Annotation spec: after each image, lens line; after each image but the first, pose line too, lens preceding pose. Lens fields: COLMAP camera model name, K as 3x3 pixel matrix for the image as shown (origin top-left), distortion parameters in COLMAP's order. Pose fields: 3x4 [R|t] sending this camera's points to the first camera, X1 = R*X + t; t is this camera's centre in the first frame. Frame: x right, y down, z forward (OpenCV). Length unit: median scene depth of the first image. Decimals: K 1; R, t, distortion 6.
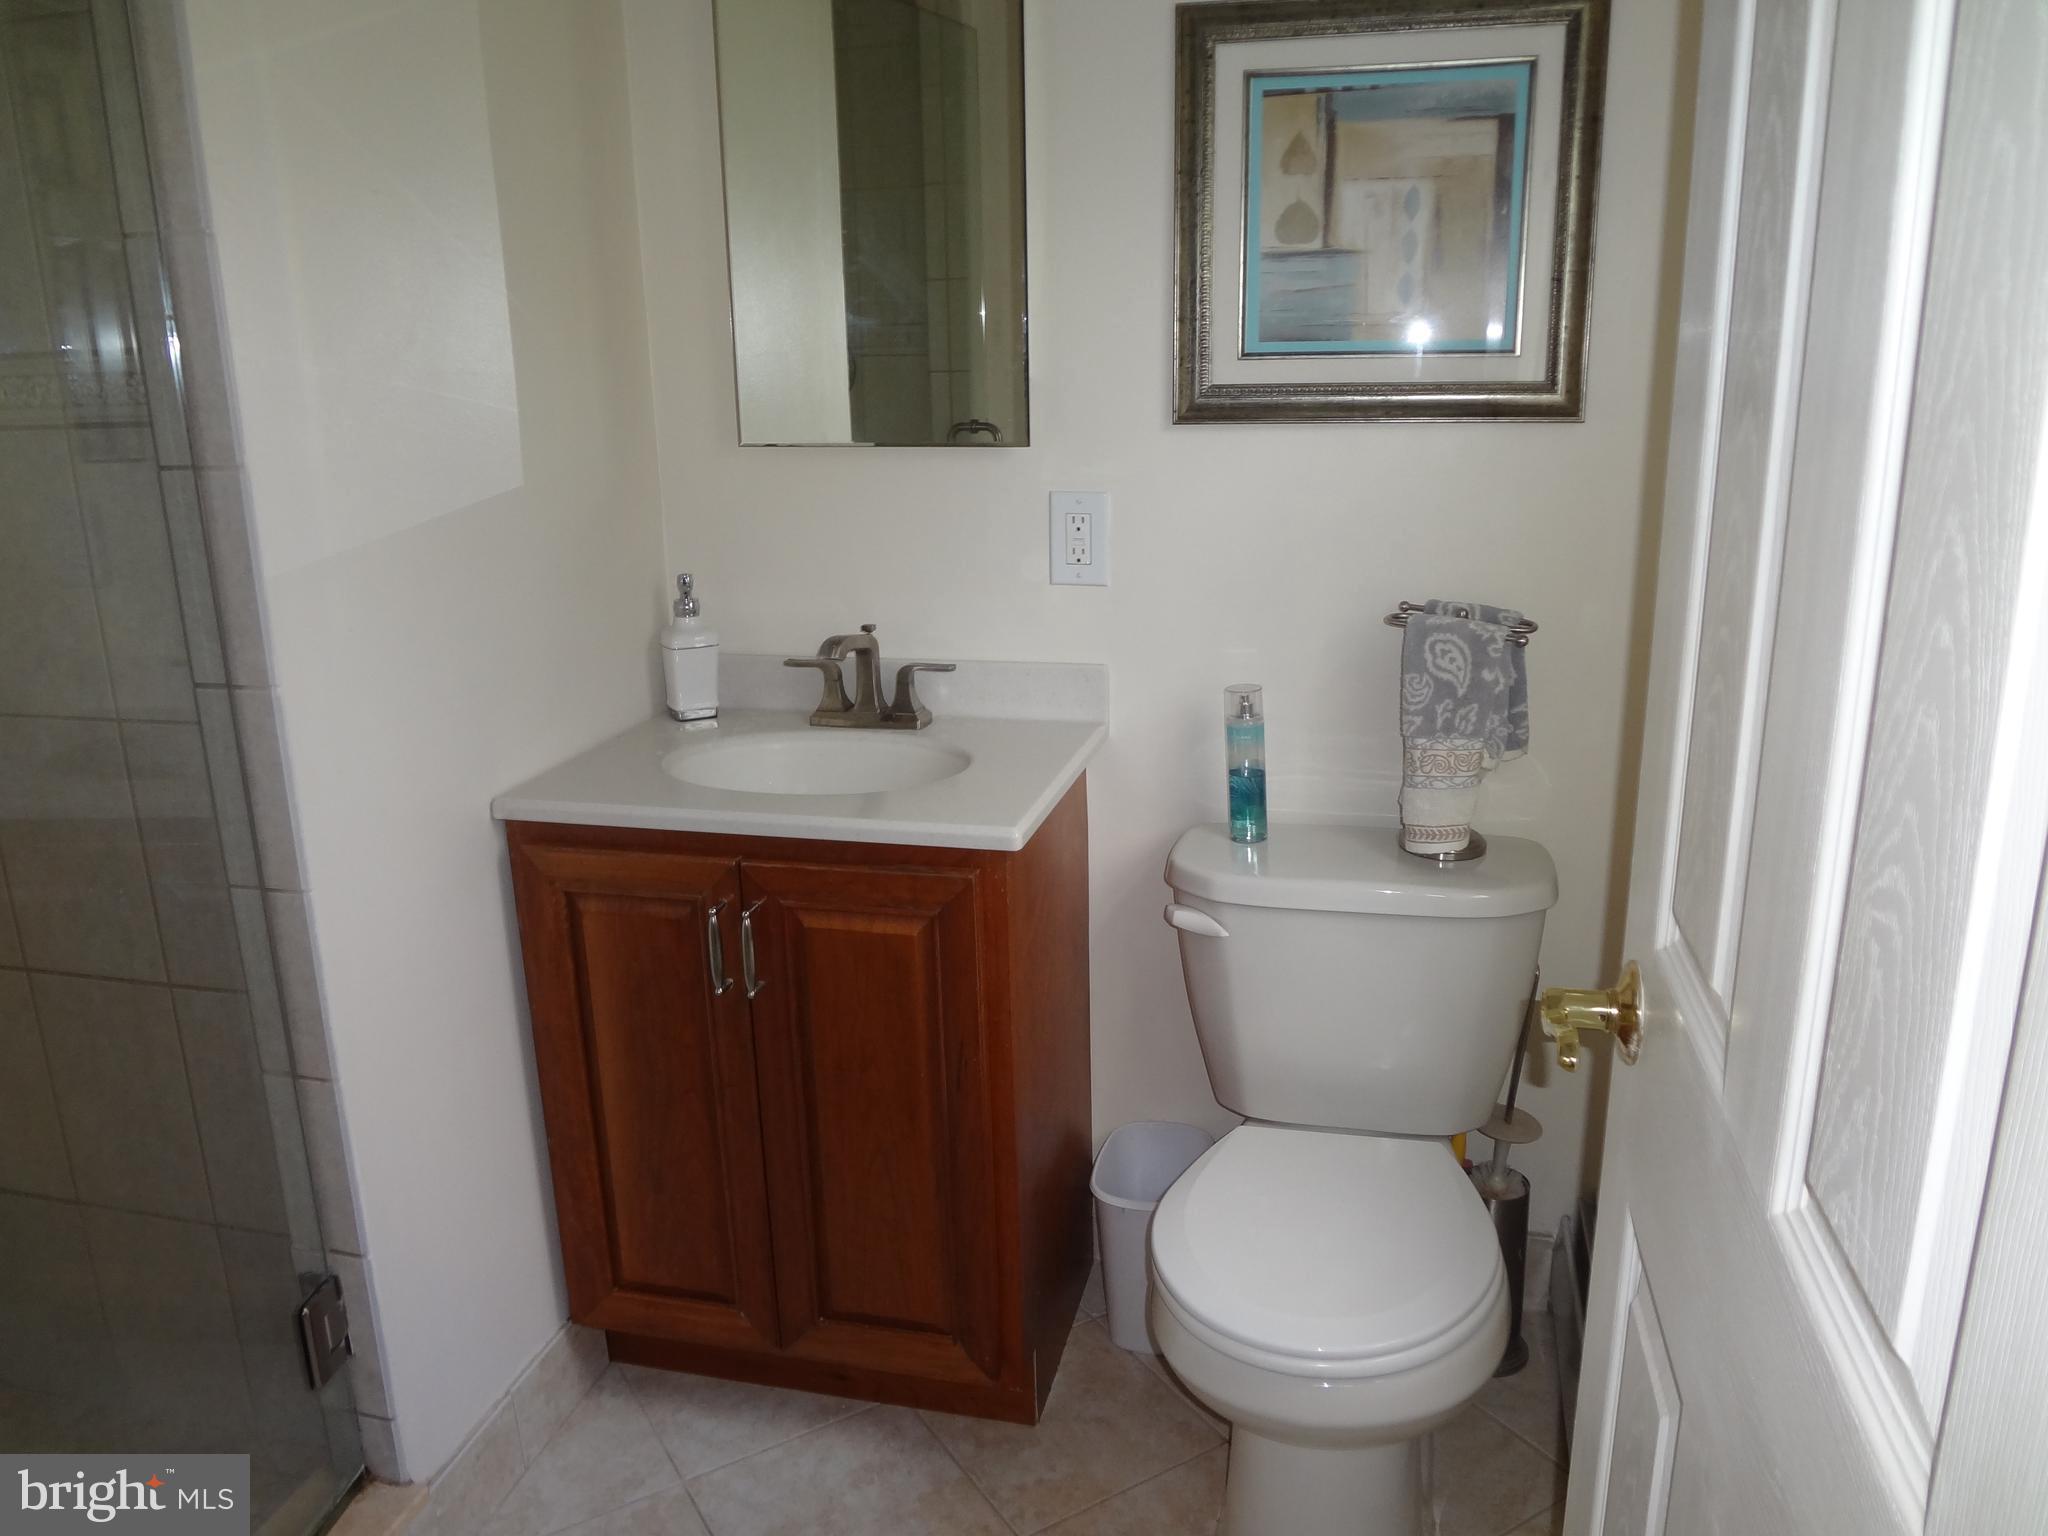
lens RADIAL K [[1533.6, 0, 1023.7], [0, 1533.6, 772.2], [0, 0, 1]] dist [-0.039889, 0.006154]
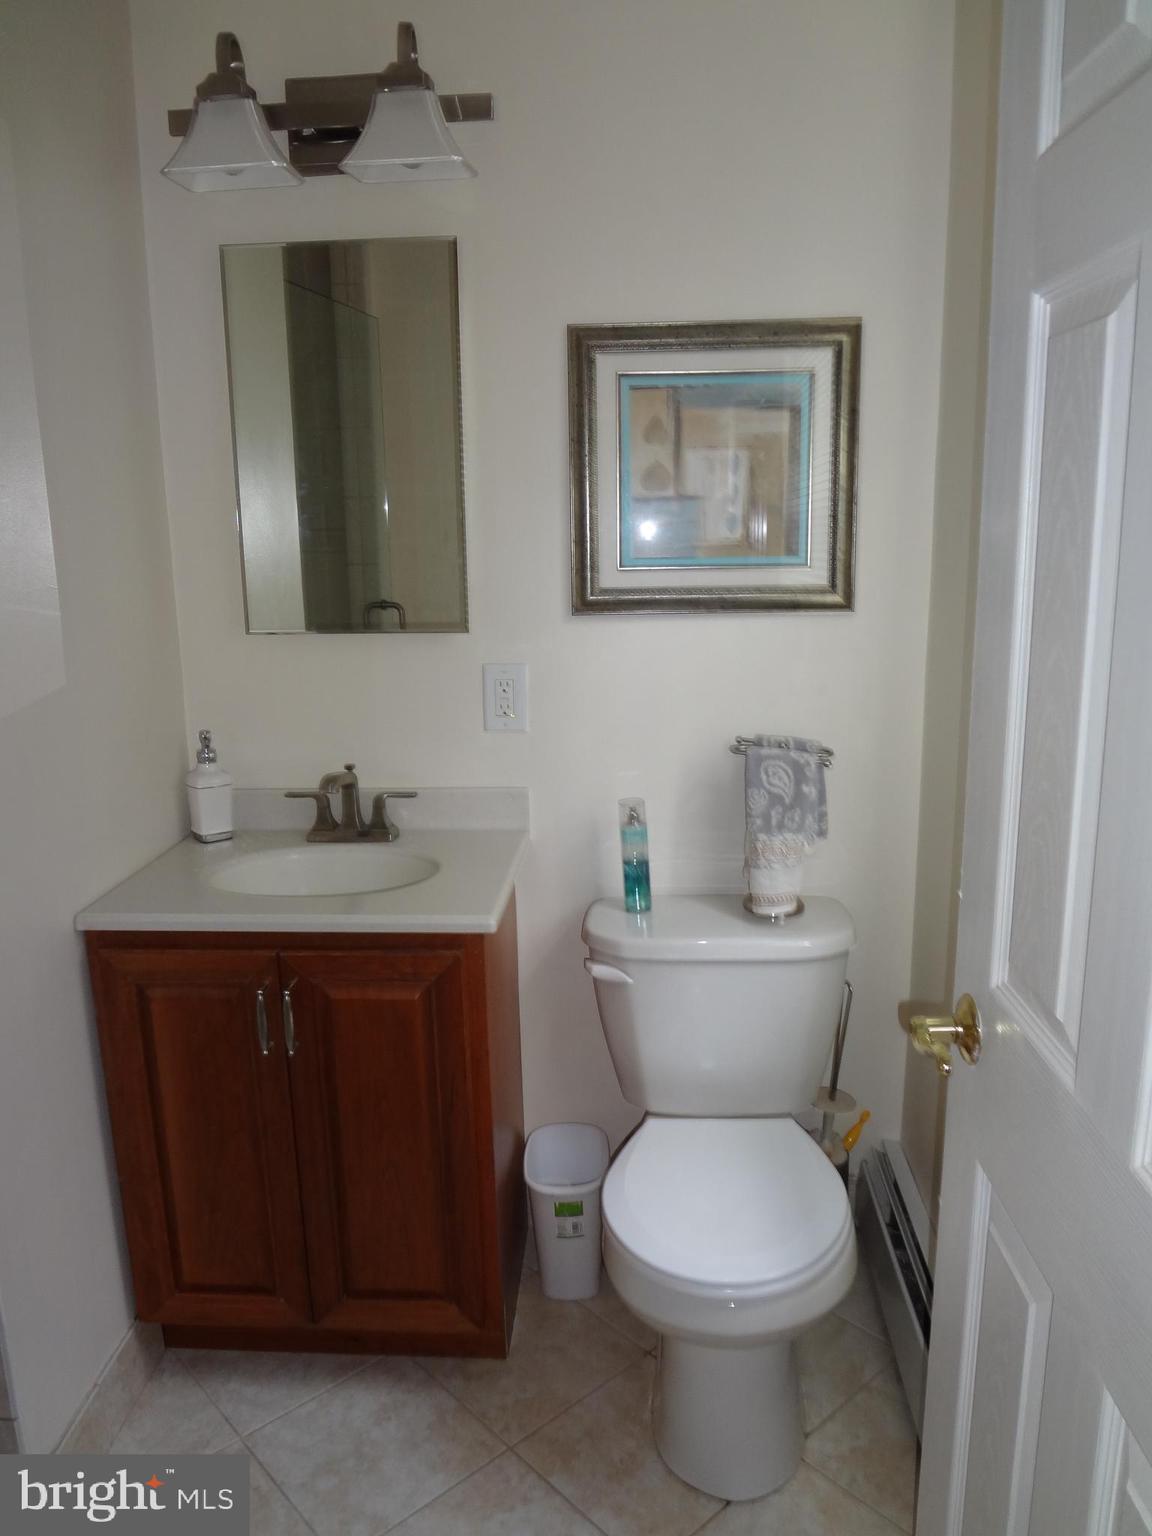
lens RADIAL K [[1150.2, 0, 575.5], [0, 1150.2, 769.3], [0, 0, 1]] dist [-0.039889, 0.006154]
pose [[0.982810, -0.037471, 0.180778, -0.099710], [0.048261, 0.997283, -0.055662, -0.030180], [-0.178201, 0.063429, 0.981948, -0.026289]]
